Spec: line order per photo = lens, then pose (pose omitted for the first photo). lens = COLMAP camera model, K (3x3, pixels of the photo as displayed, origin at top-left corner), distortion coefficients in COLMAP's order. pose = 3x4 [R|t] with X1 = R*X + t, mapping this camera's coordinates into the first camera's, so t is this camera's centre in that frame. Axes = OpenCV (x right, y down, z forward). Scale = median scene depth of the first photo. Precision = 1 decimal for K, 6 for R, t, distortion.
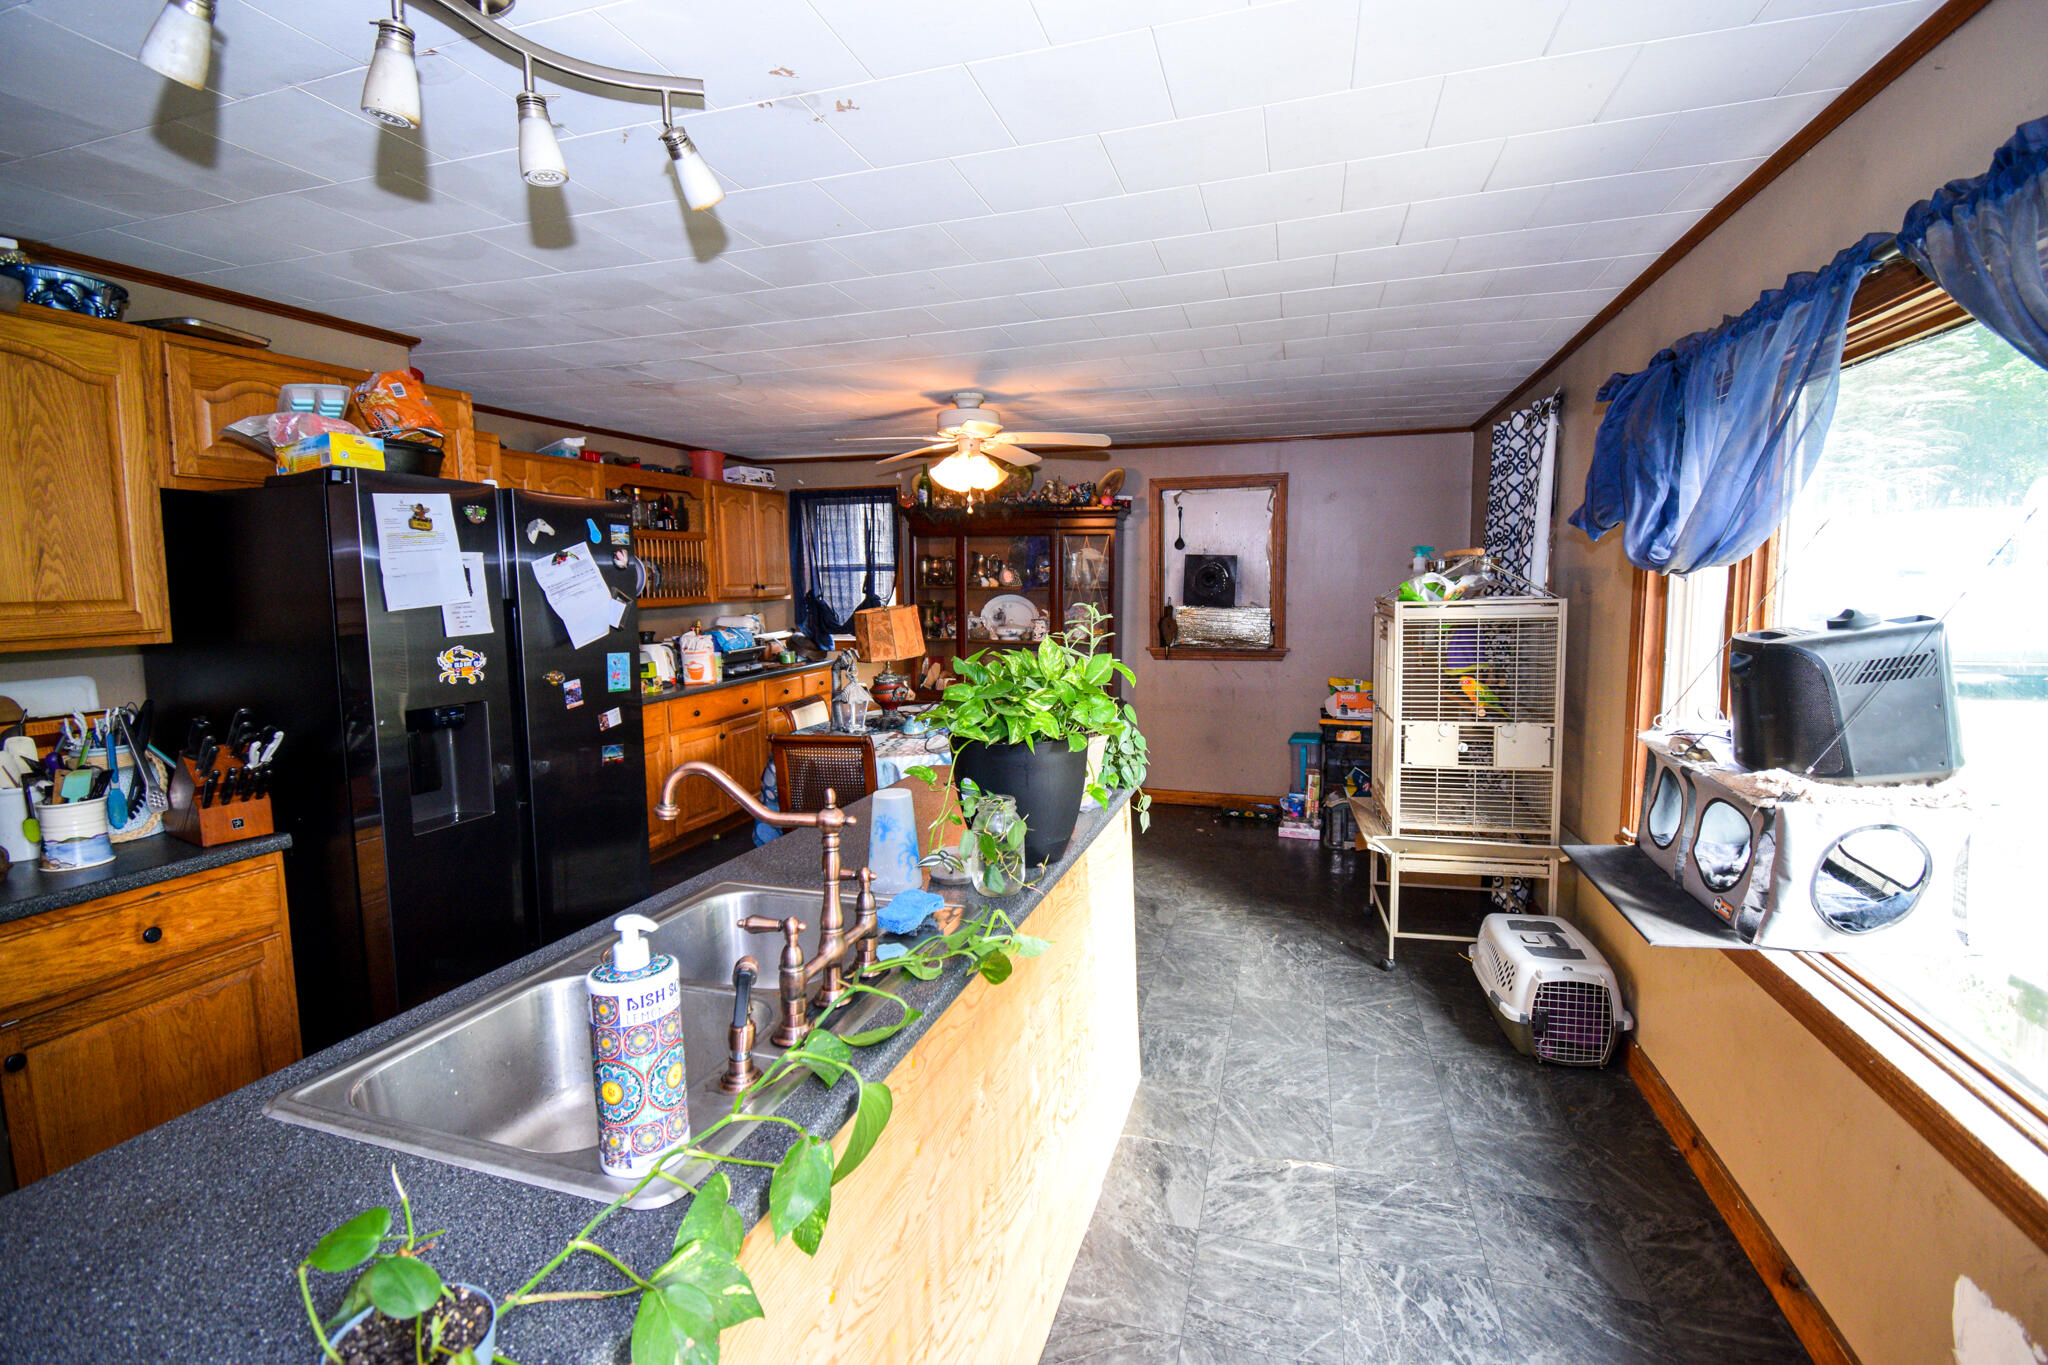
lens RADIAL K [[935.1, 0, 1024.4], [0, 935.1, 674.4], [0, 0, 1]] dist [0.020685, -0.028623]
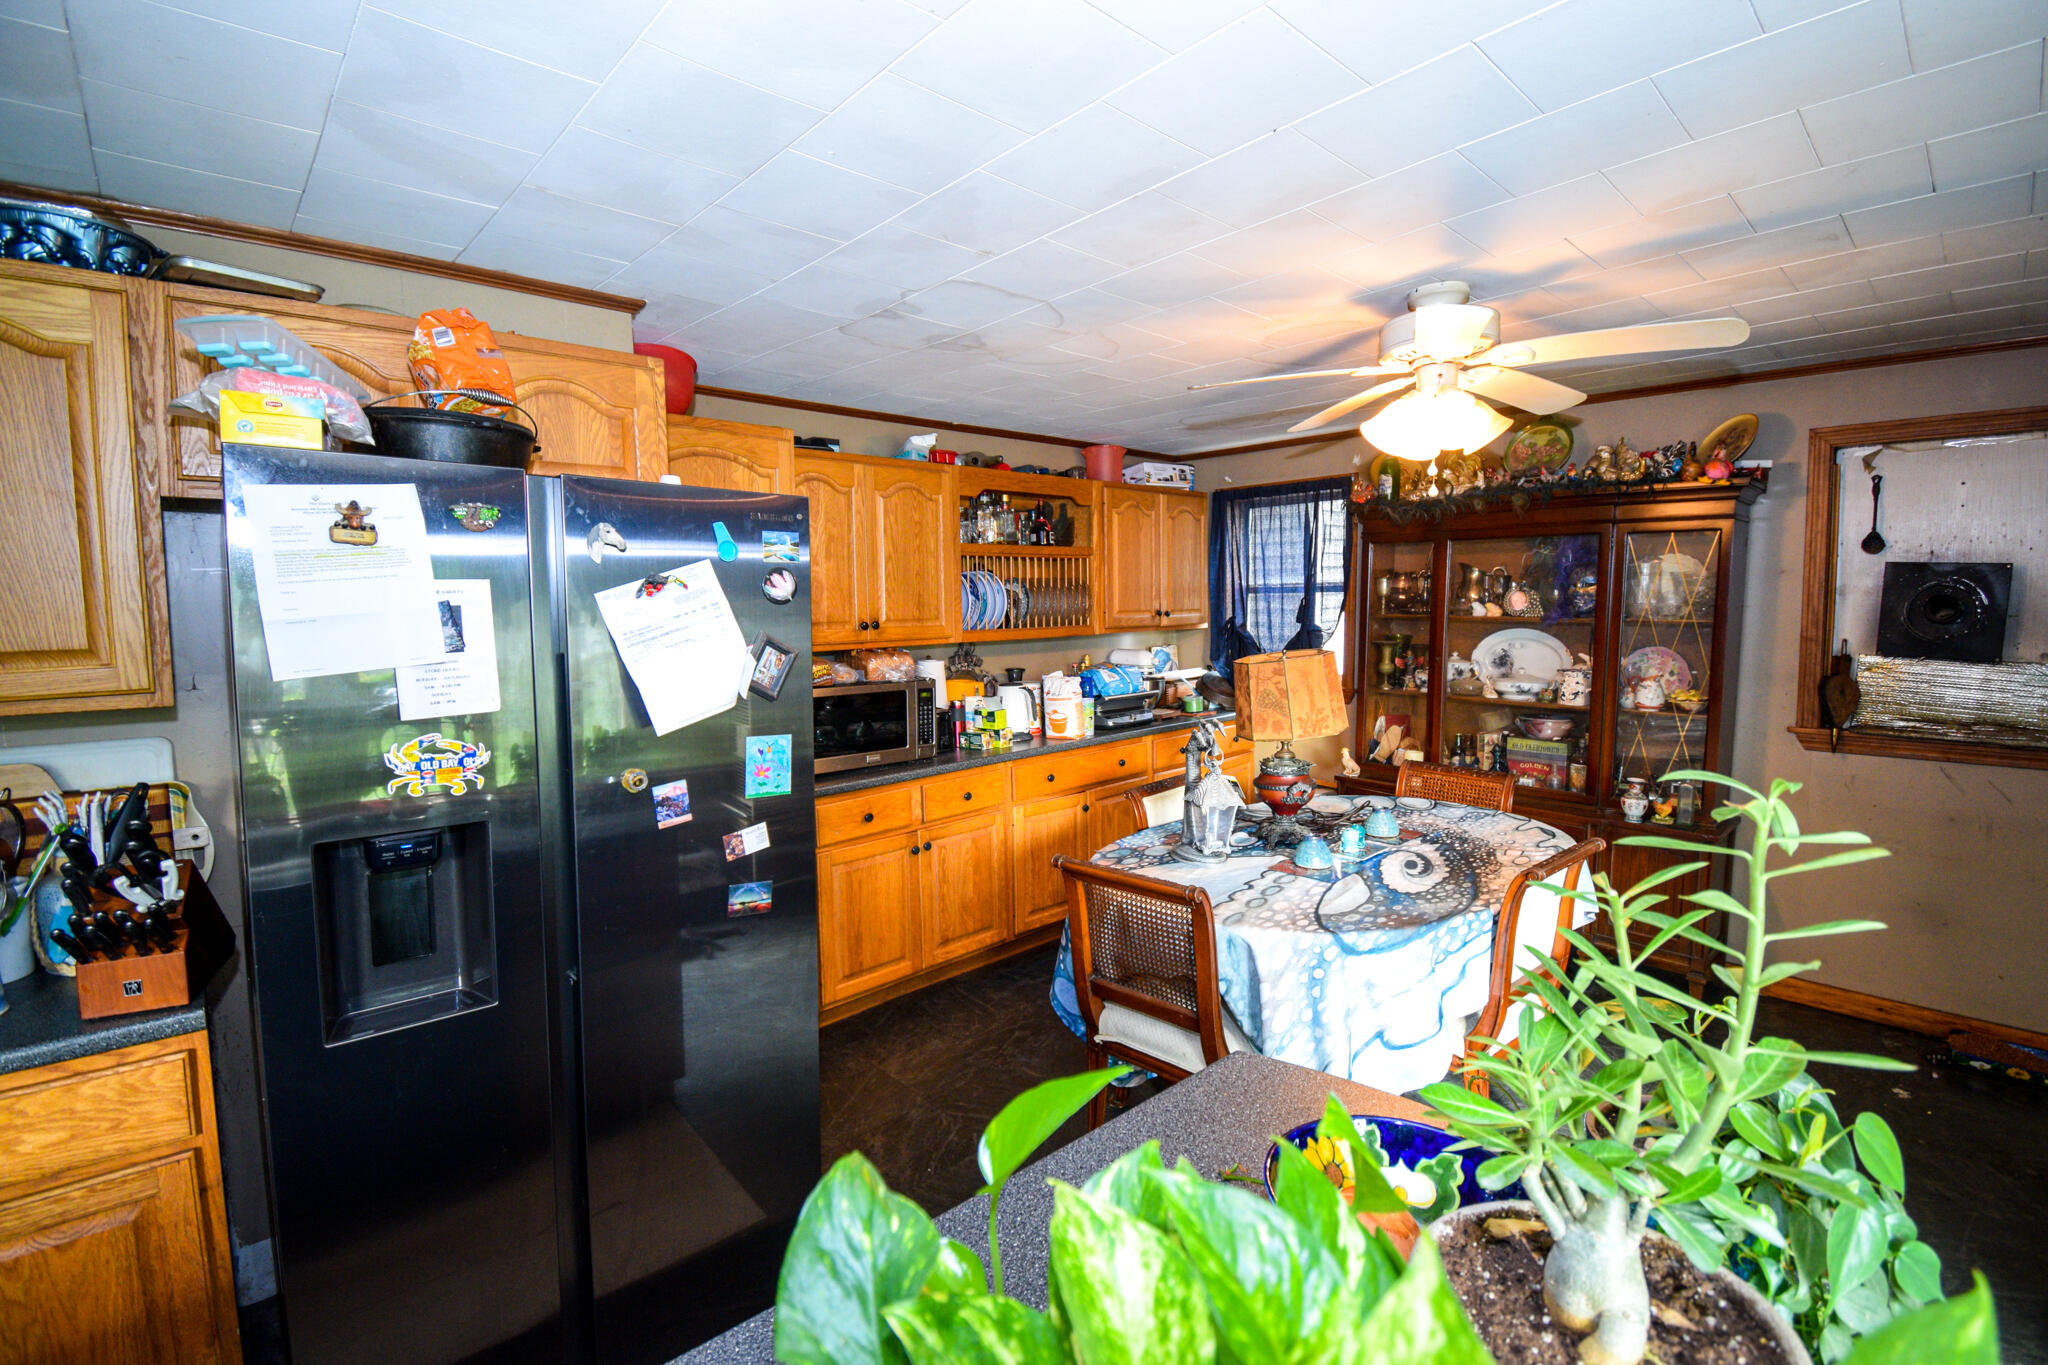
lens RADIAL K [[918.4, 0, 1021.6], [0, 918.4, 677.2], [0, 0, 1]] dist [0.022276, -0.027938]
pose [[0.861005, 0.043517, -0.506732, 0.011969], [-0.049819, 0.998758, 0.001122, -0.037896], [0.506151, 0.024279, 0.862103, 0.296248]]
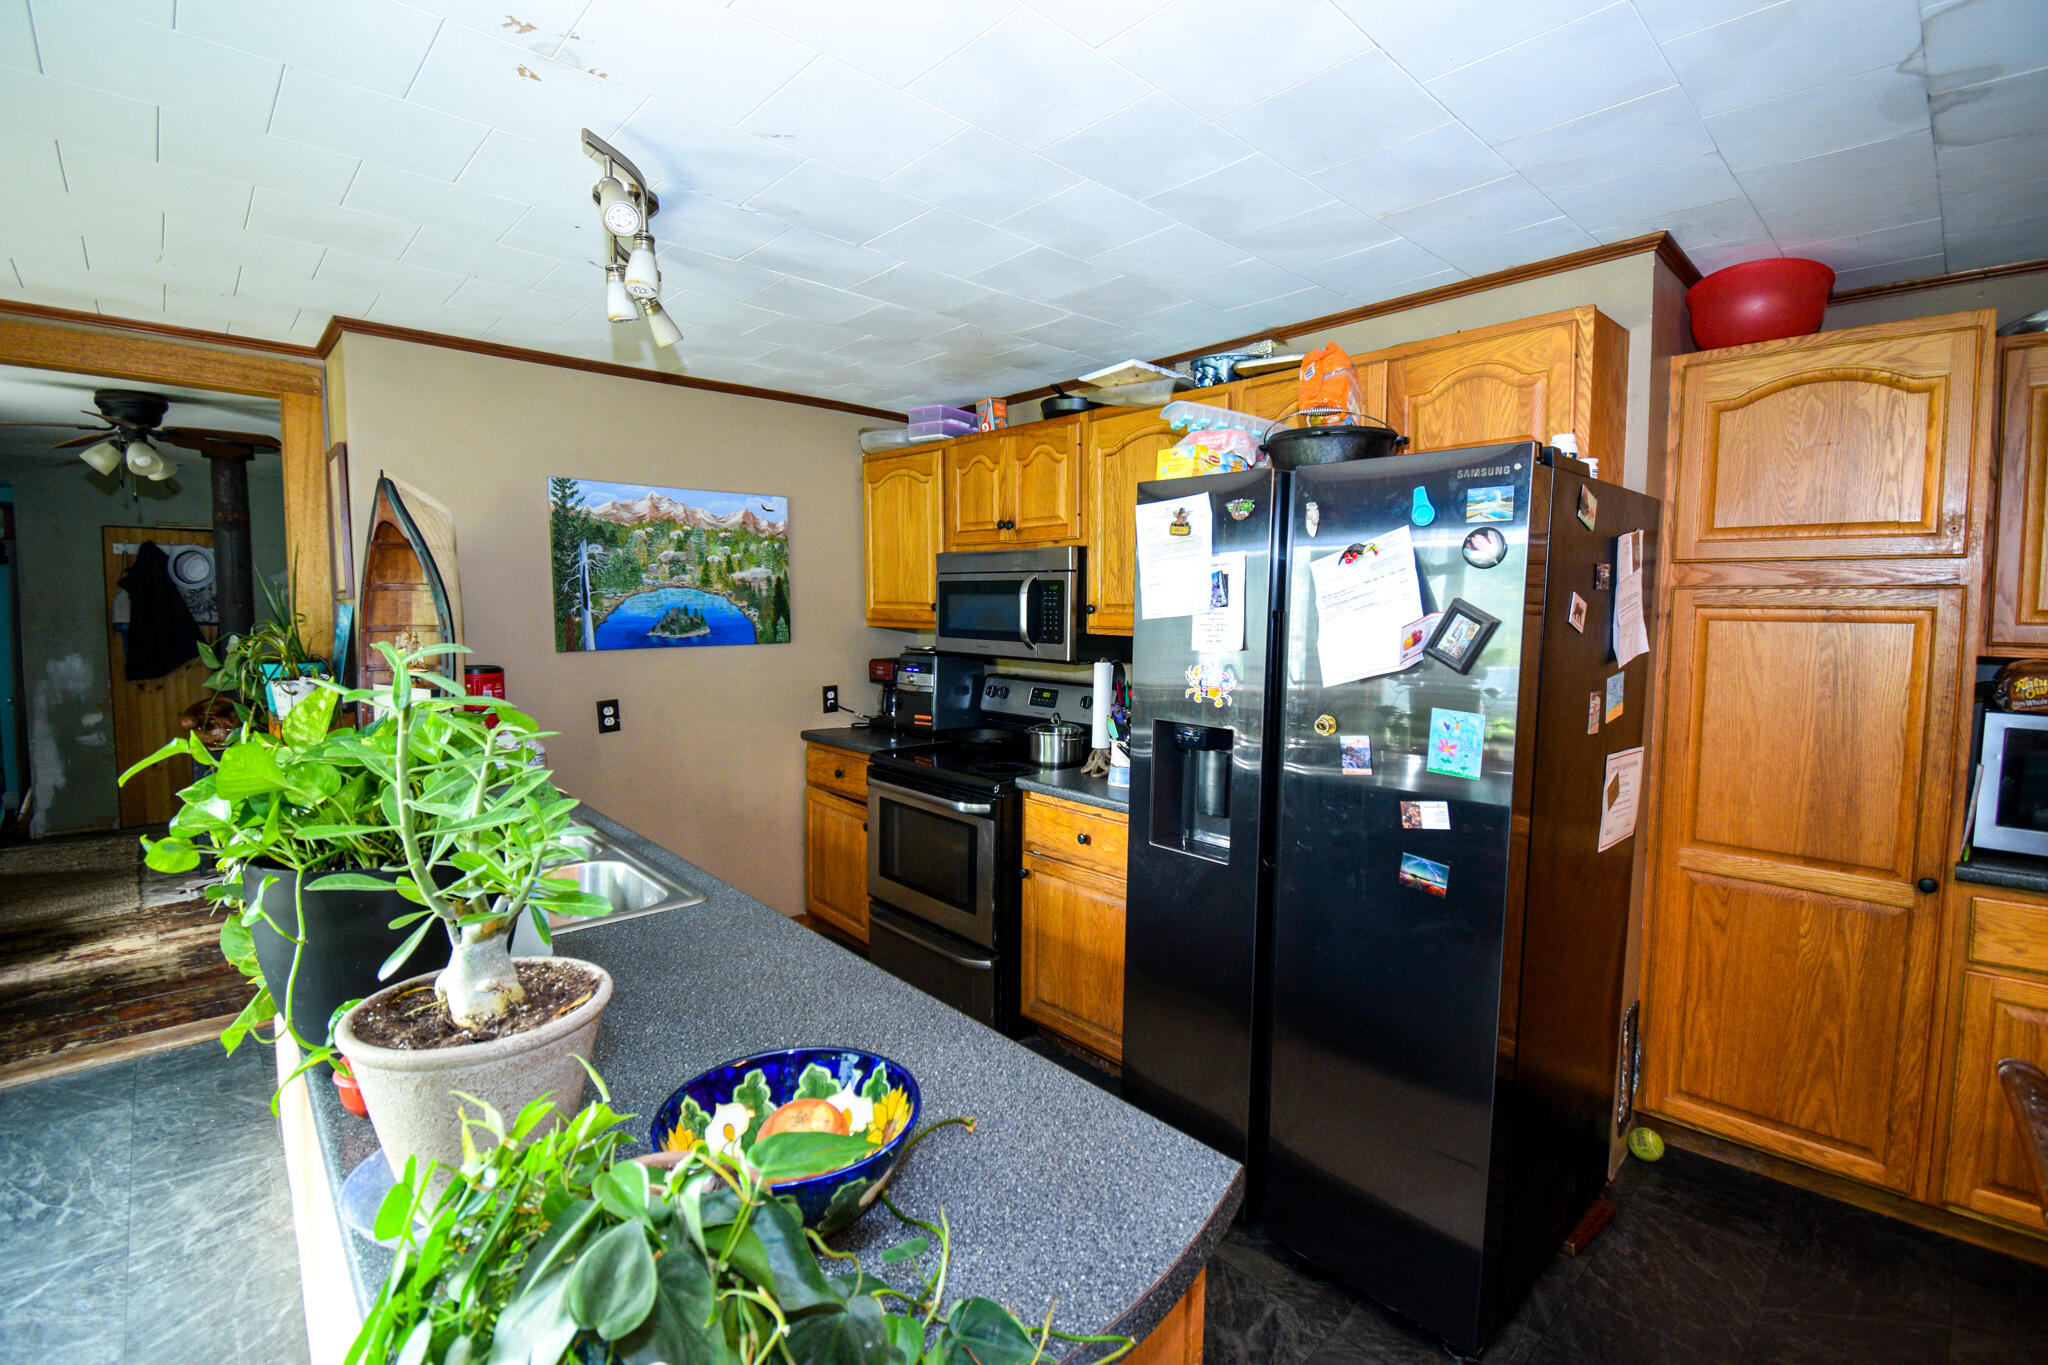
lens RADIAL K [[909.3, 0, 1035.9], [0, 909.3, 675.3], [0, 0, 1]] dist [0.018904, -0.024298]
pose [[-0.496660, 0.073989, -0.864786, 0.098166], [-0.087130, 0.987077, 0.134492, -0.052236], [0.863561, 0.142146, -0.483794, 0.558226]]
